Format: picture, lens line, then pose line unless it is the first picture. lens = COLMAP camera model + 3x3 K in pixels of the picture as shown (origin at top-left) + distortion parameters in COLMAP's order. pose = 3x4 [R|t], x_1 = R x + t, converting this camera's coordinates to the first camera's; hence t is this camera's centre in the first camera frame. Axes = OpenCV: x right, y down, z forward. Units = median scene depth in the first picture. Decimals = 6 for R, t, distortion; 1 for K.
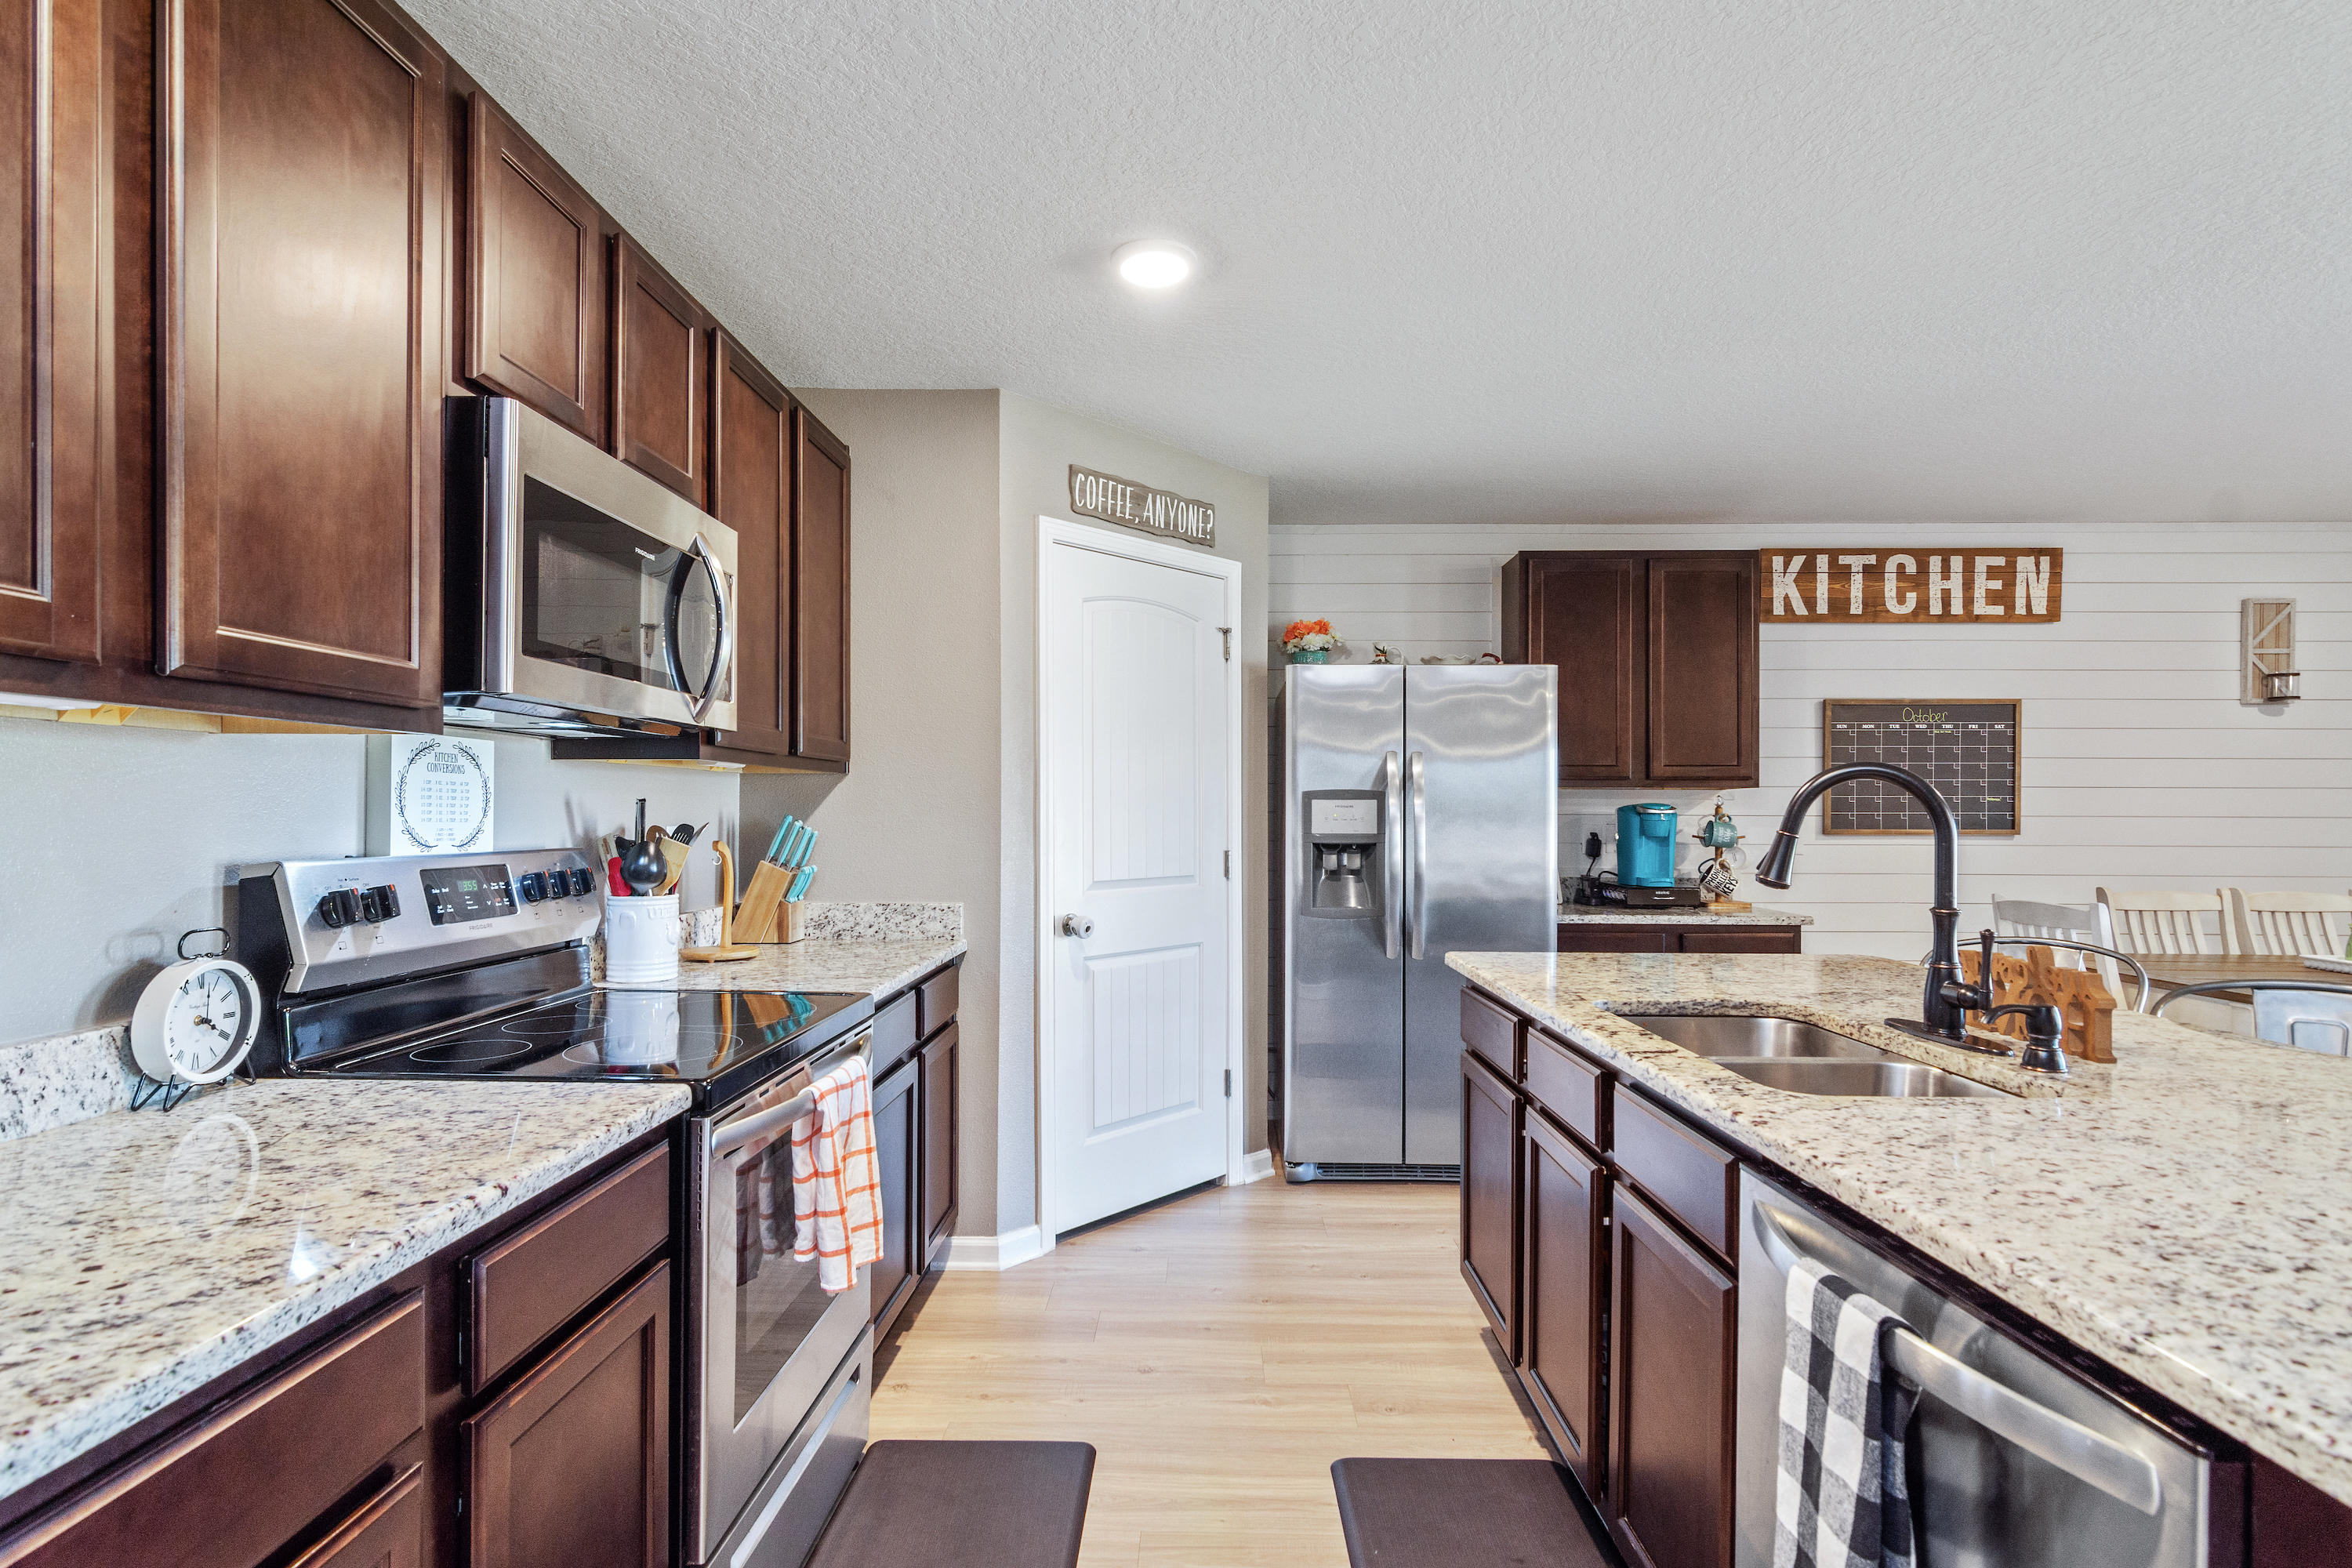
lens RADIAL K [[1146.2, 0, 1119.7], [0, 1146.2, 826.1], [0, 0, 1]] dist [-0.001616, 0.001655]
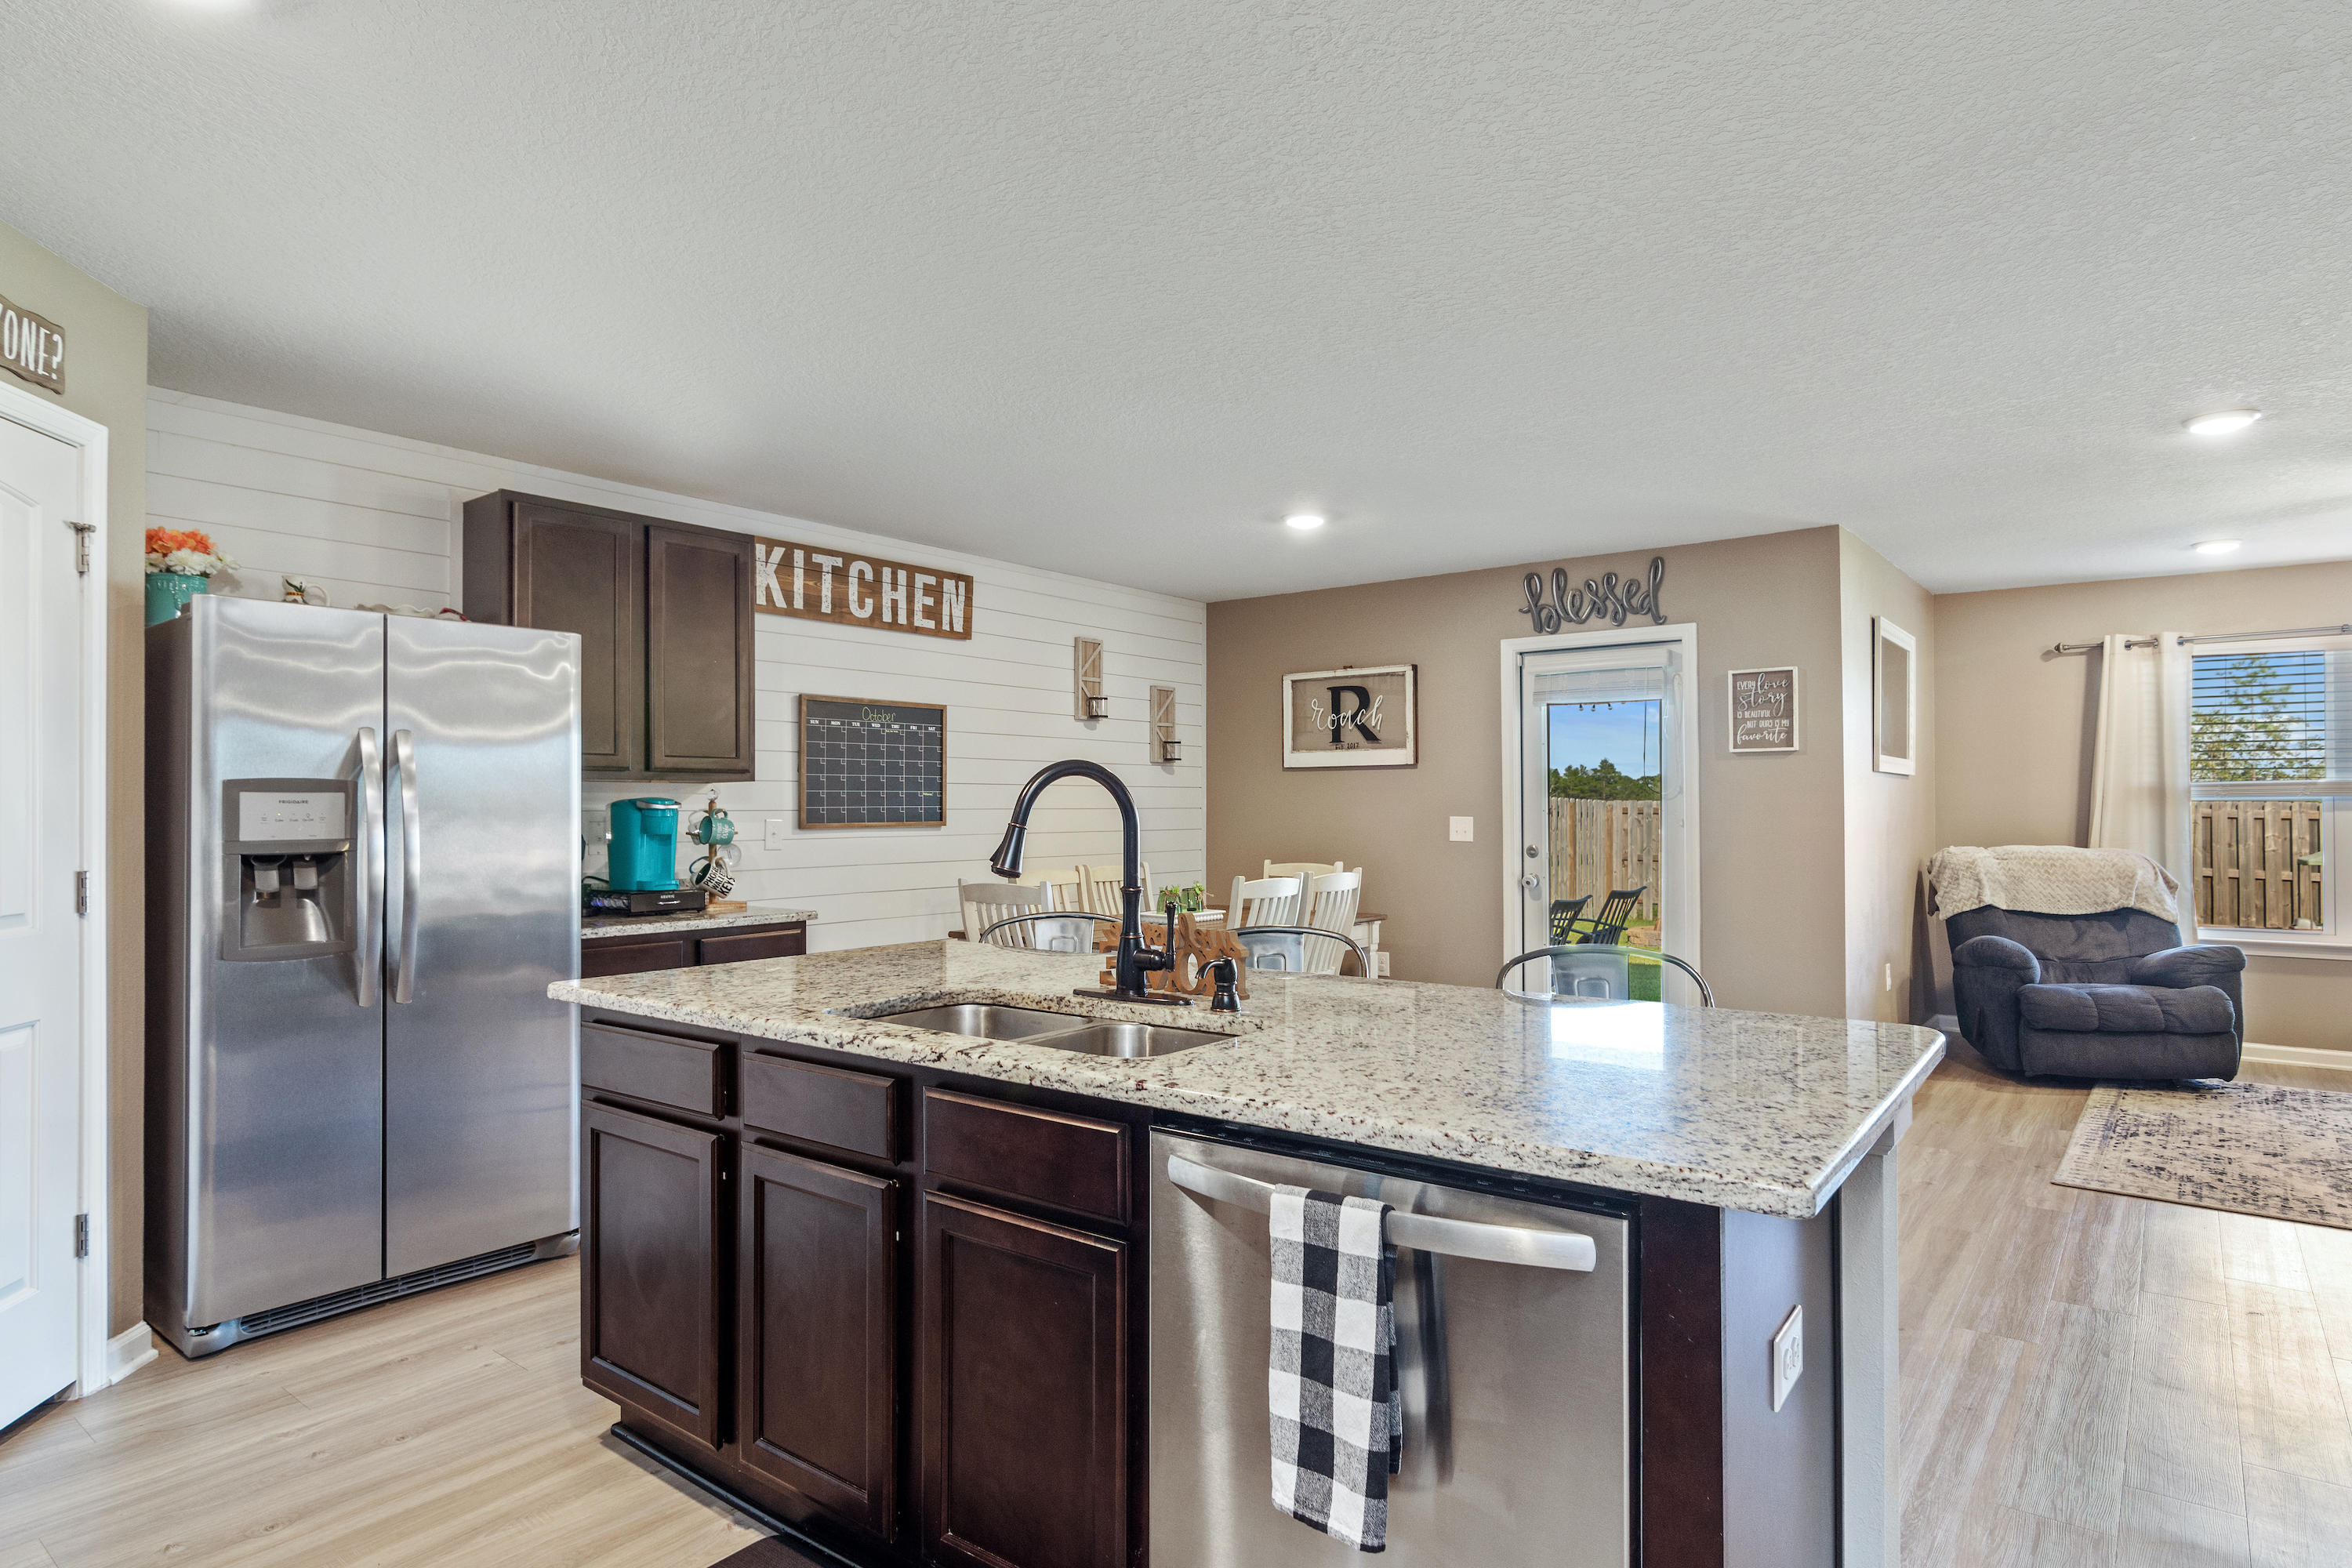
lens RADIAL K [[1333.1, 0, 1129.4], [0, 1333.1, 801.7], [0, 0, 1]] dist [-0.003645, 0.001650]
pose [[0.580780, -0.002302, 0.814058, -0.177158], [0.016032, 0.999834, -0.008610, -0.001925], [-0.813903, 0.018051, 0.580720, 0.095116]]
